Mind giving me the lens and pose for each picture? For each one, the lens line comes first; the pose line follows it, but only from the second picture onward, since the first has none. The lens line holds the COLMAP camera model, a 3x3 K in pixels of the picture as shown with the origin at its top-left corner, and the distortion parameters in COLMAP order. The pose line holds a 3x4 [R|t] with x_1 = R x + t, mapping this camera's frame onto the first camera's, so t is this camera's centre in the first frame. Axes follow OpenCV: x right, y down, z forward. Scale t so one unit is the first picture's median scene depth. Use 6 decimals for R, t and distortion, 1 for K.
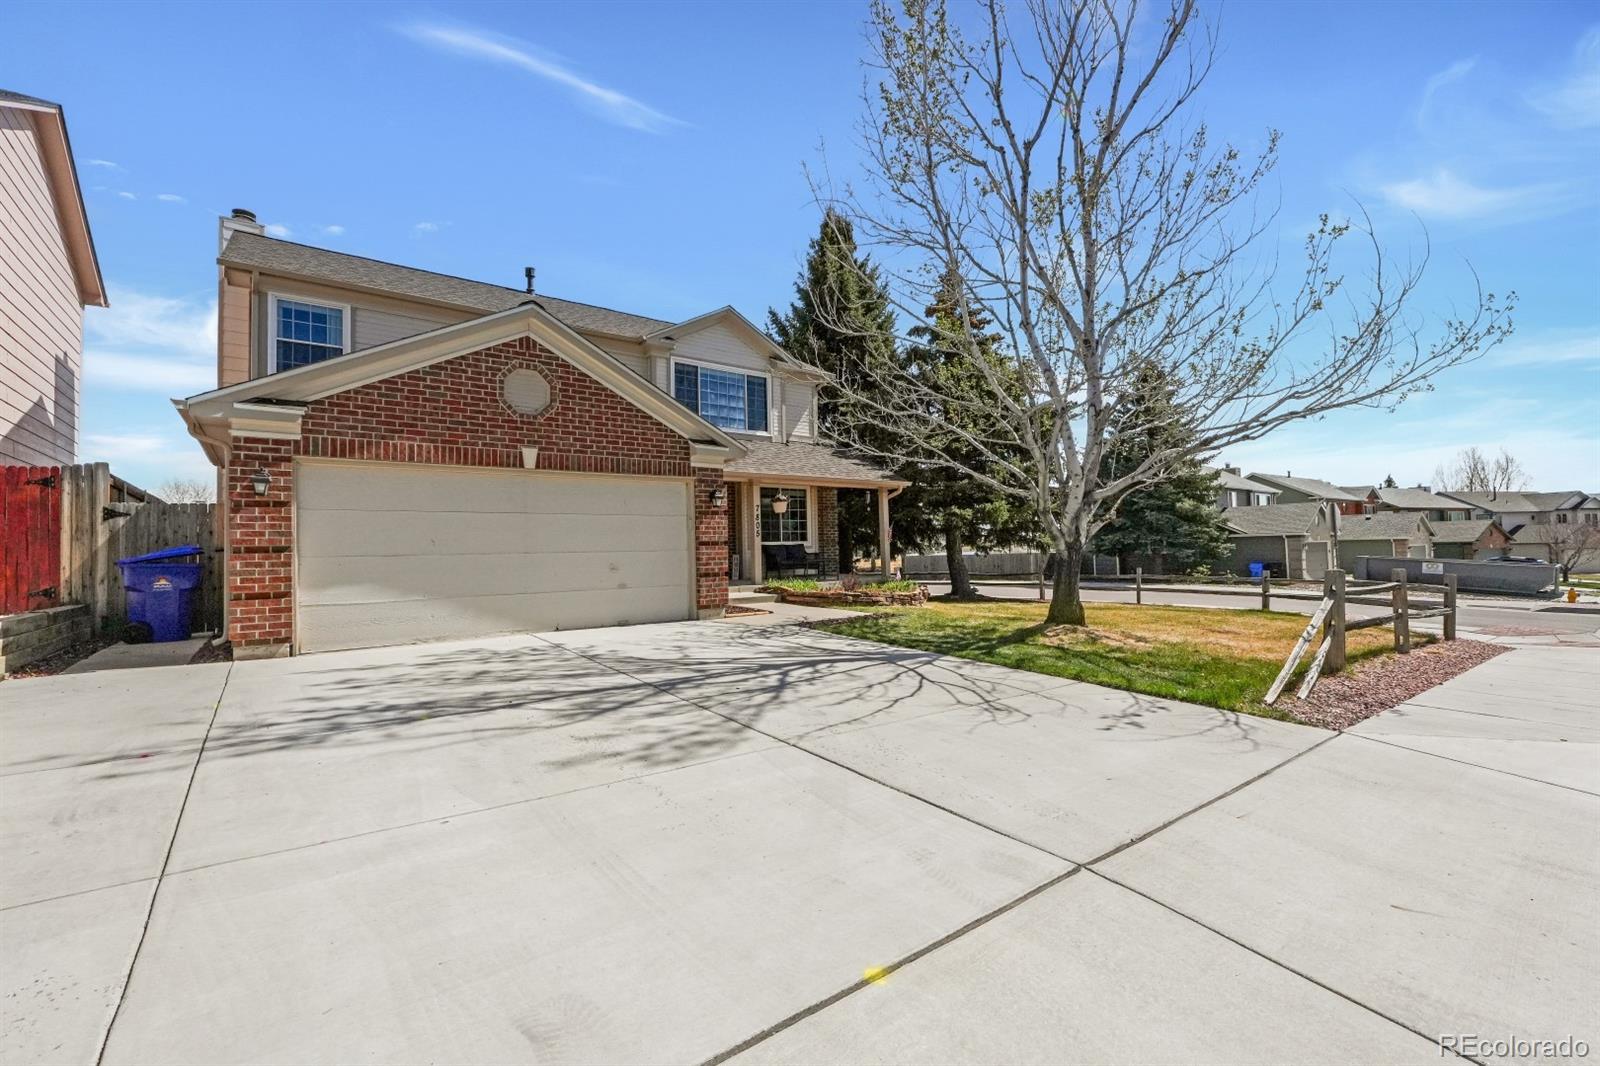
lens RADIAL K [[681.0, 0, 797.7], [0, 681.0, 518.5], [0, 0, 1]] dist [0.000050, -0.000199]
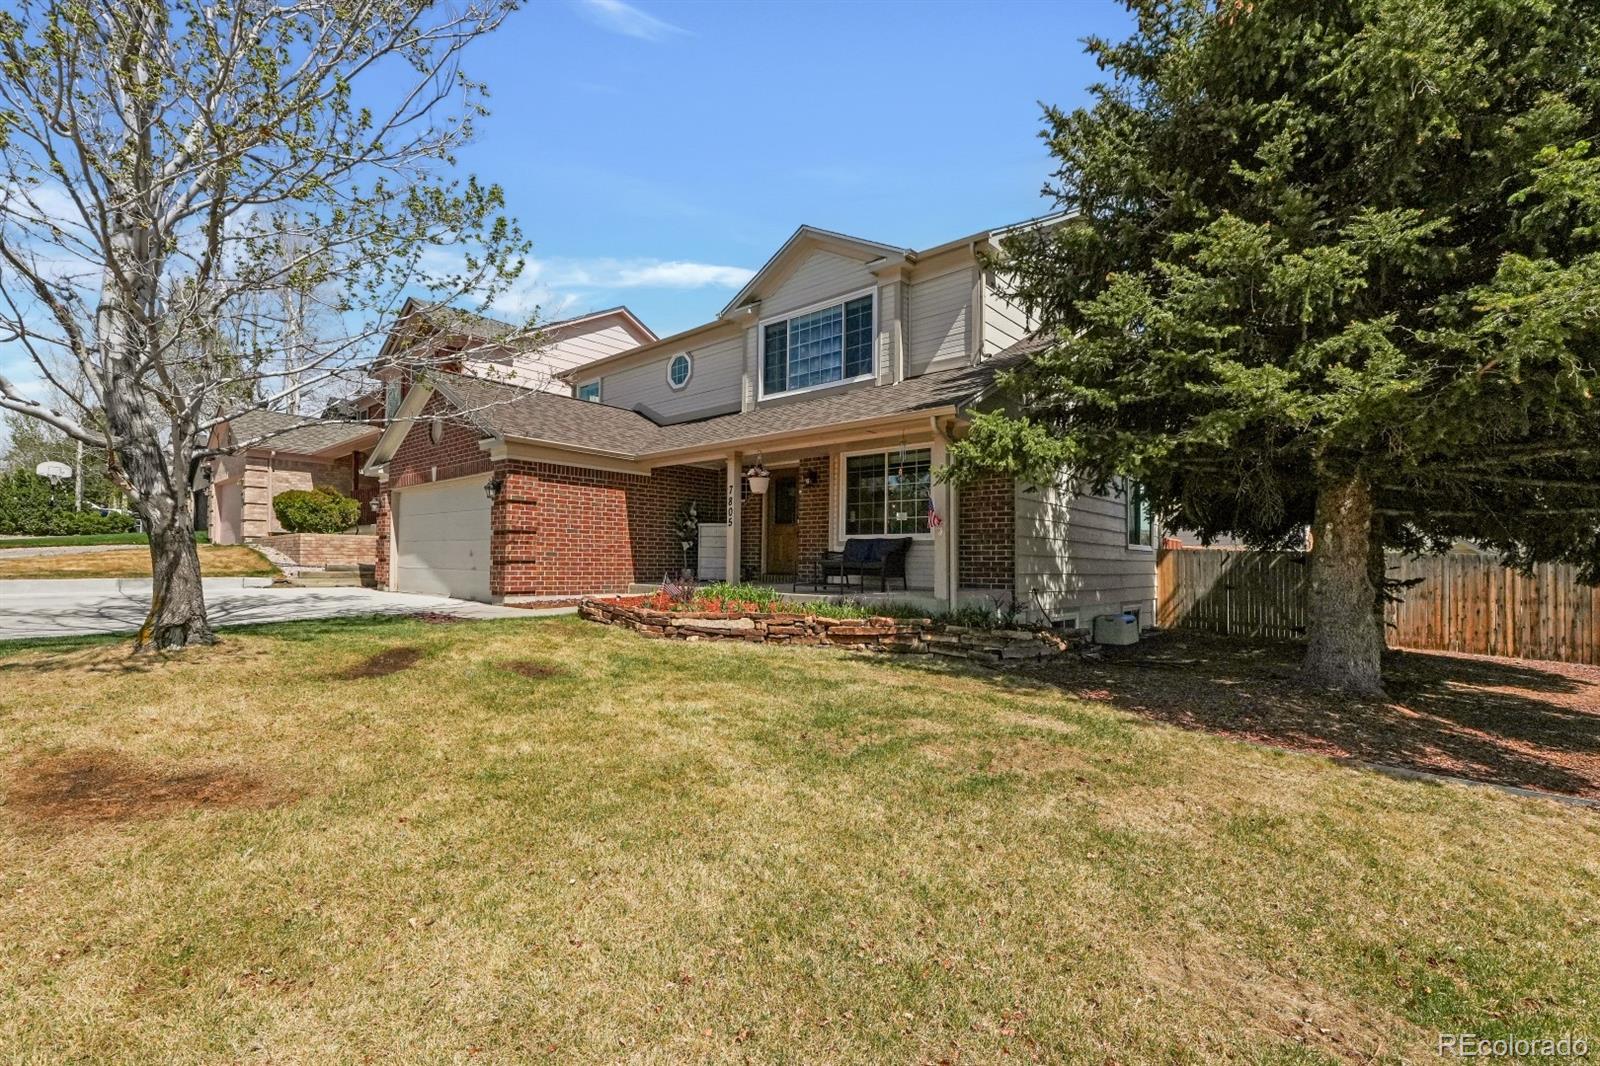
lens RADIAL K [[681.1, 0, 800.0], [0, 681.1, 533.0], [0, 0, 1]] dist [-0.000184, -0.000053]
pose [[0.177353, -0.013919, -0.984049, 0.967027], [0.026683, 0.999600, -0.009330, 0.058543], [0.983785, -0.024603, 0.177654, 1.273797]]
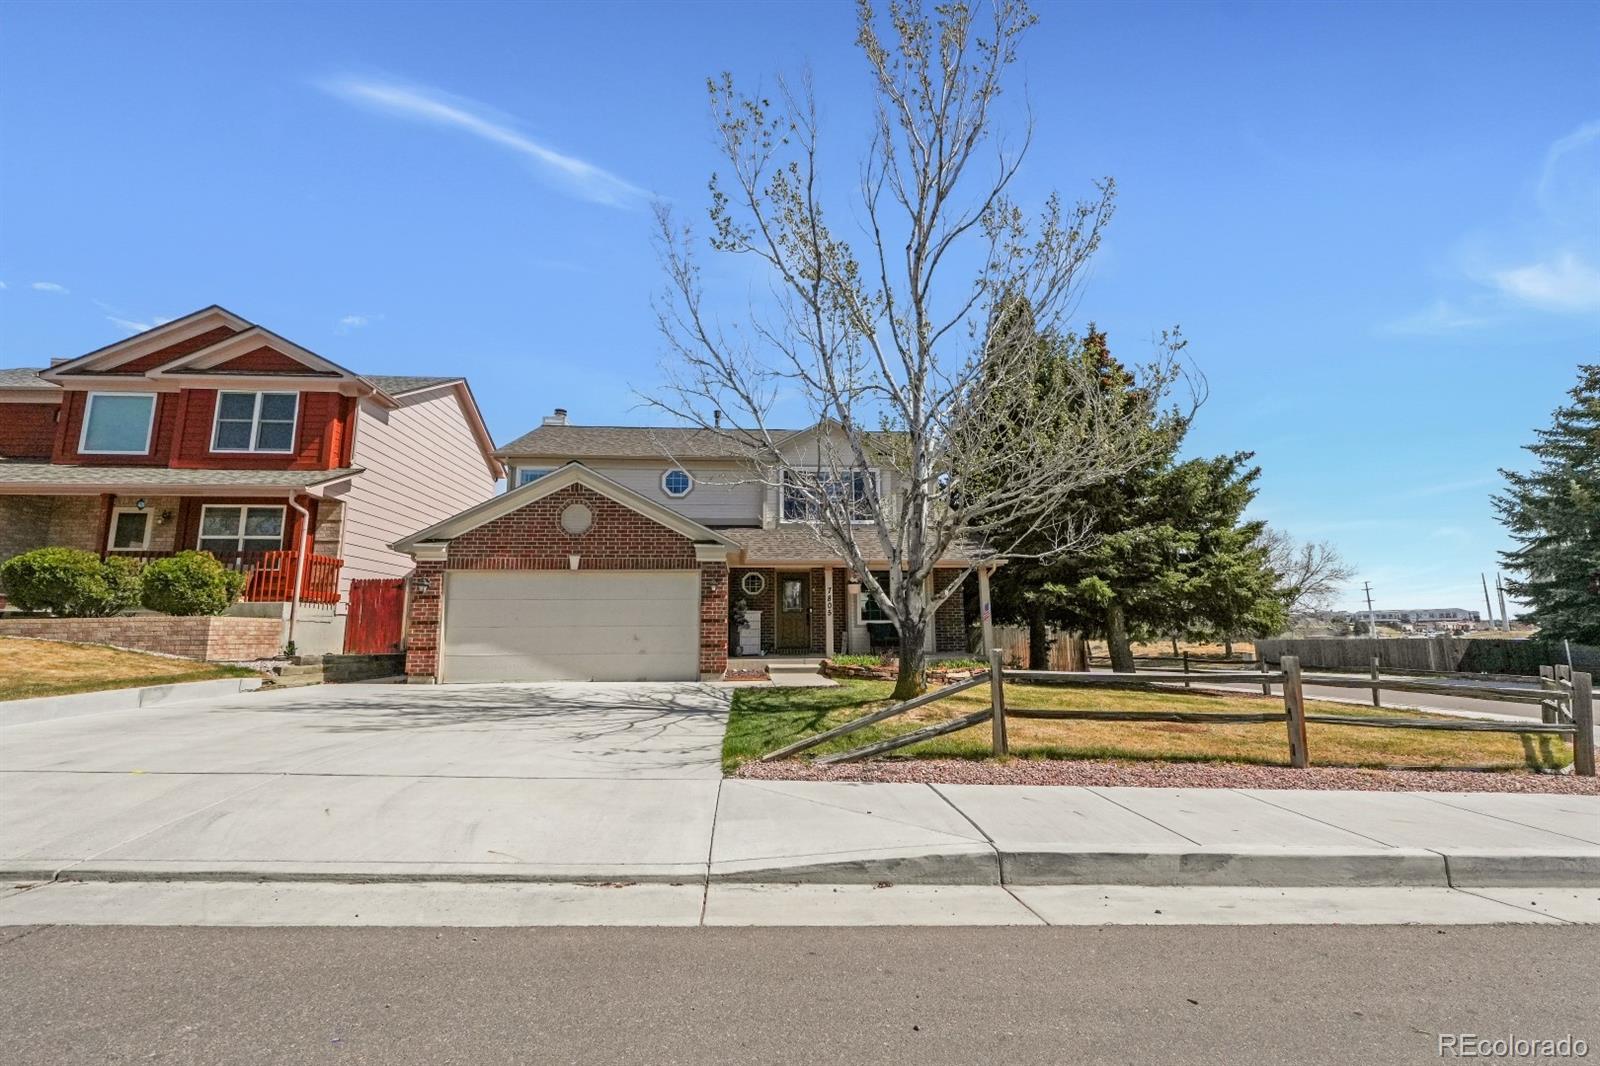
lens RADIAL K [[681.0, 0, 797.7], [0, 681.0, 518.5], [0, 0, 1]] dist [0.000050, -0.000199]
pose [[0.829751, -0.078582, -0.552575, 0.728928], [0.014396, 0.992723, -0.119558, 0.001107], [0.557949, 0.091248, 0.824844, 0.023325]]
